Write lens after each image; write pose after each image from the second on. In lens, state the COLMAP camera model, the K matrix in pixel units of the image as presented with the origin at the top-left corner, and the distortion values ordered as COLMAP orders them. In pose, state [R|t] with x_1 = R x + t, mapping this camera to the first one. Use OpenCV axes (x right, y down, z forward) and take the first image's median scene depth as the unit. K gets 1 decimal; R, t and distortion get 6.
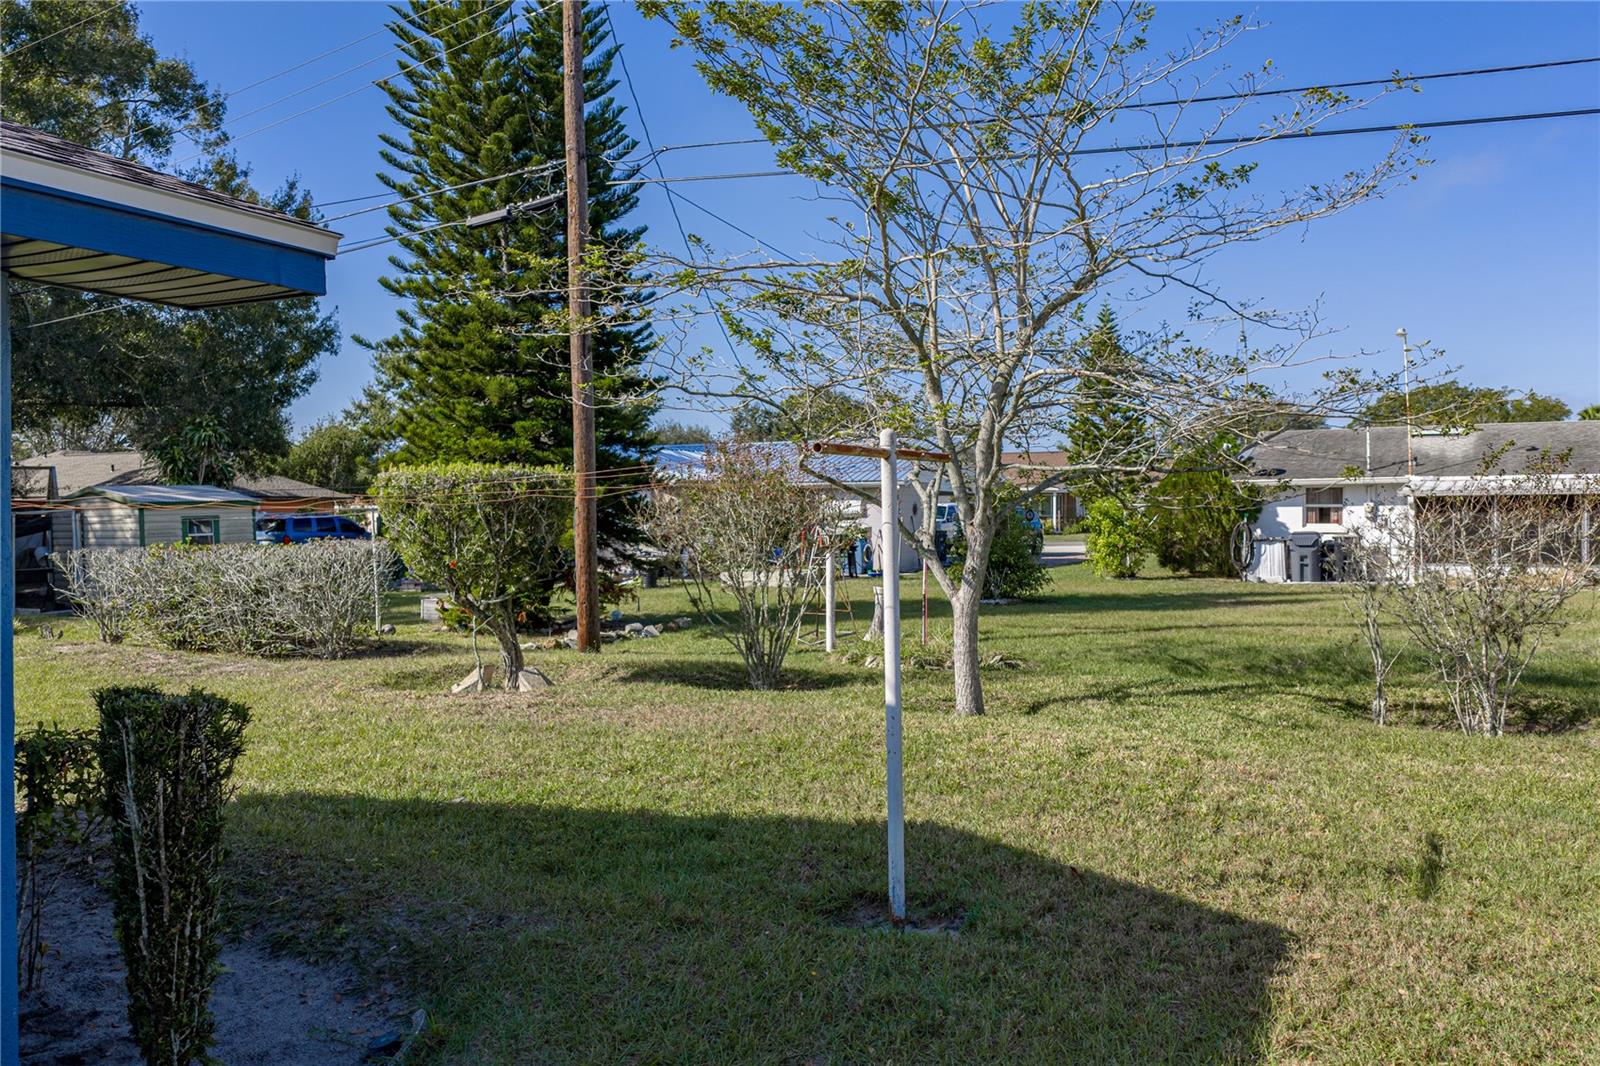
lens RADIAL K [[1333.9, 0, 800.0], [0, 1333.9, 533.0], [0, 0, 1]] dist [0.001220, 0.001200]
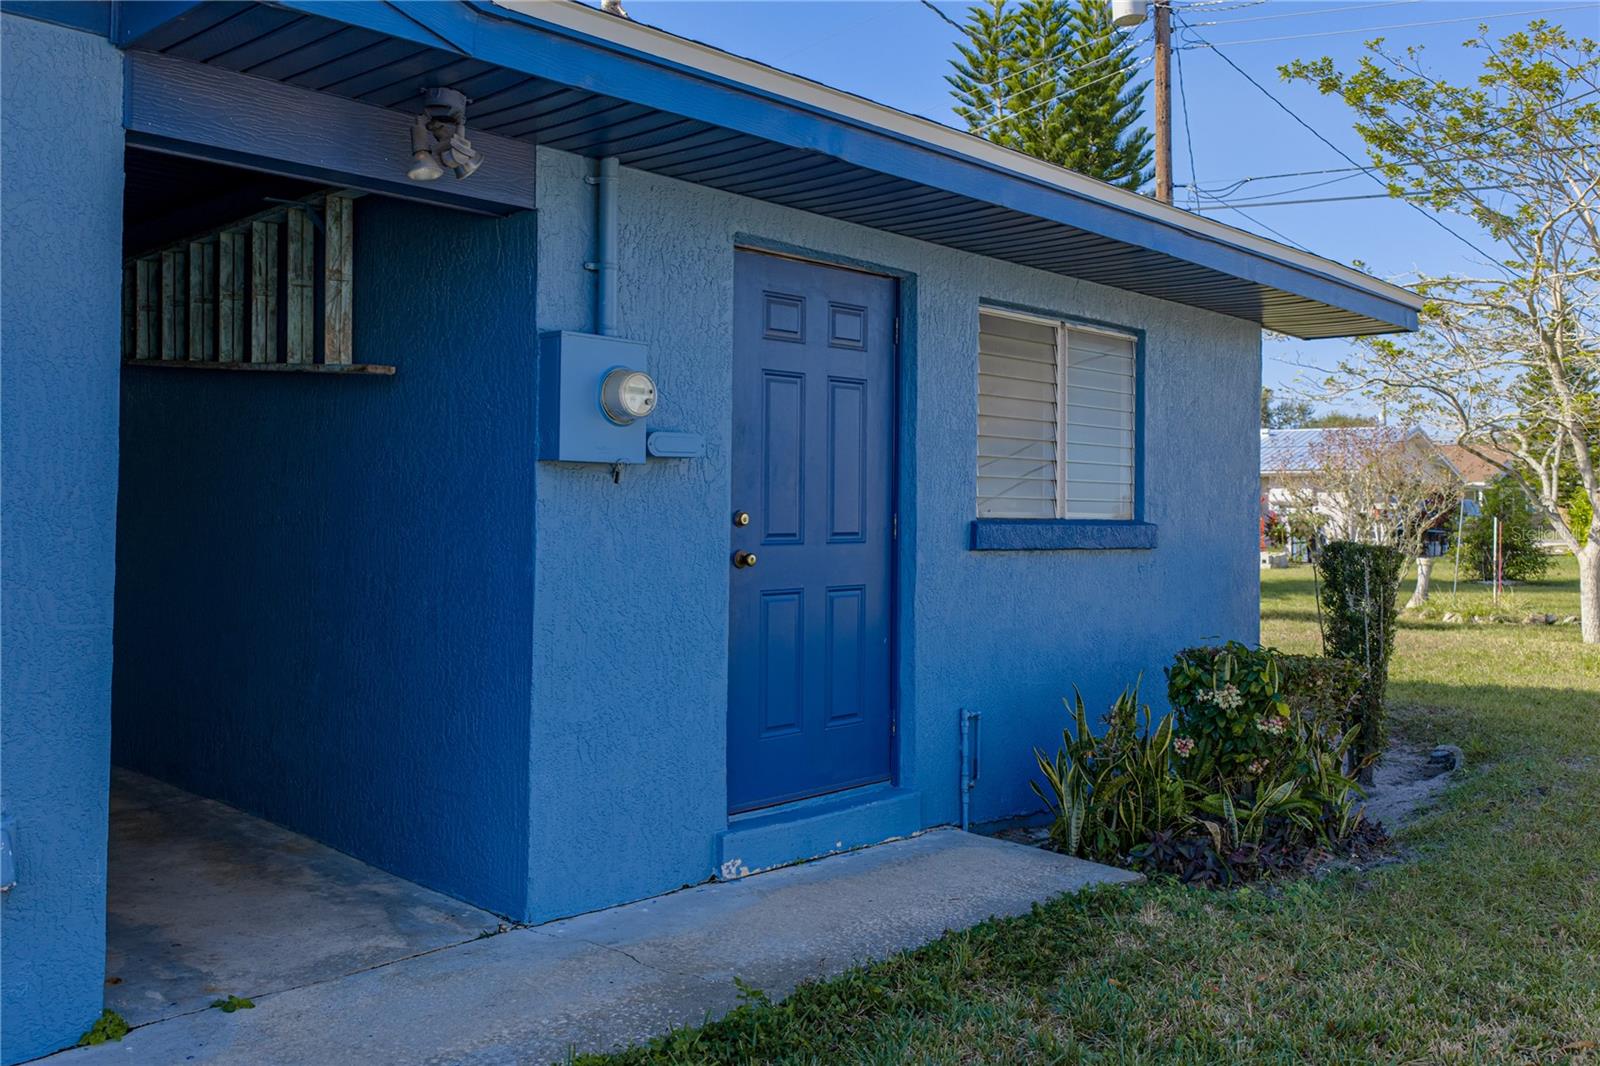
lens RADIAL K [[1357.1, 0, 799.3], [0, 1357.1, 501.7], [0, 0, 1]] dist [0.003180, 0.003725]
pose [[0.969261, 0.009785, -0.245841, -0.135987], [-0.015236, 0.999678, -0.020279, 0.018858], [0.245564, 0.023402, 0.969098, -0.183571]]
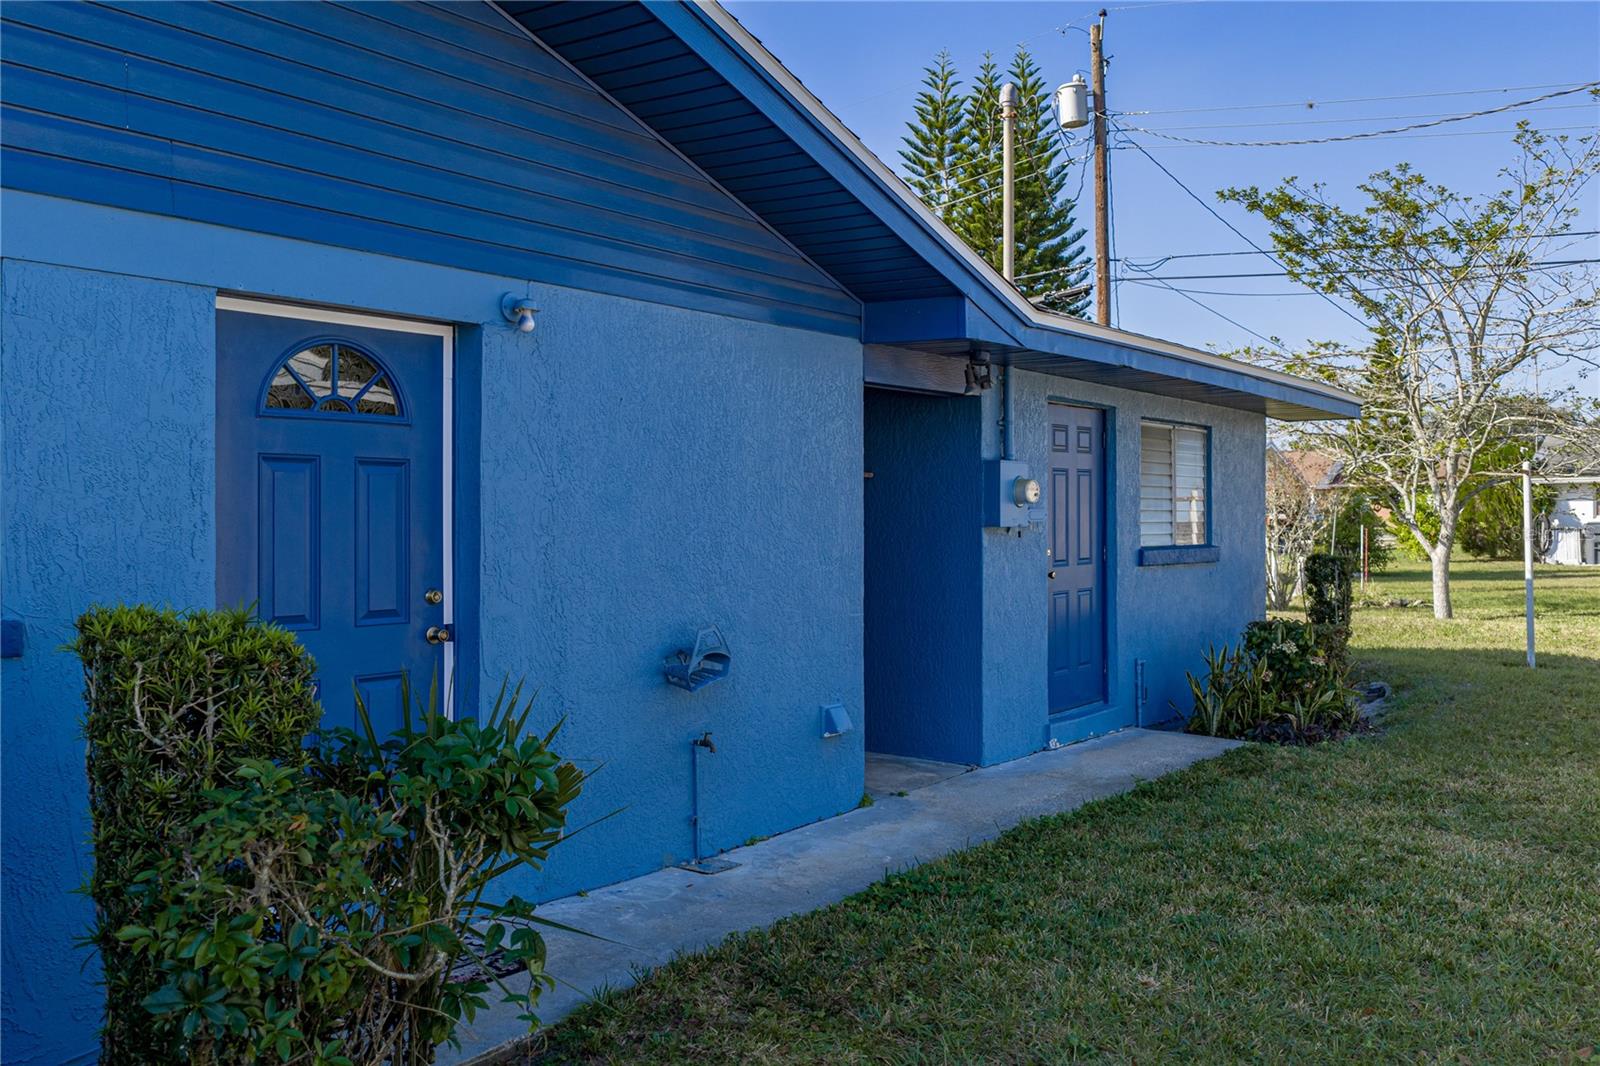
lens RADIAL K [[1333.9, 0, 800.0], [0, 1333.9, 533.0], [0, 0, 1]] dist [0.001220, 0.001200]
pose [[0.990337, -0.000286, -0.138682, -0.218481], [0.000329, 1.000000, 0.000288, 0.011300], [0.138682, -0.000331, 0.990337, -0.373228]]
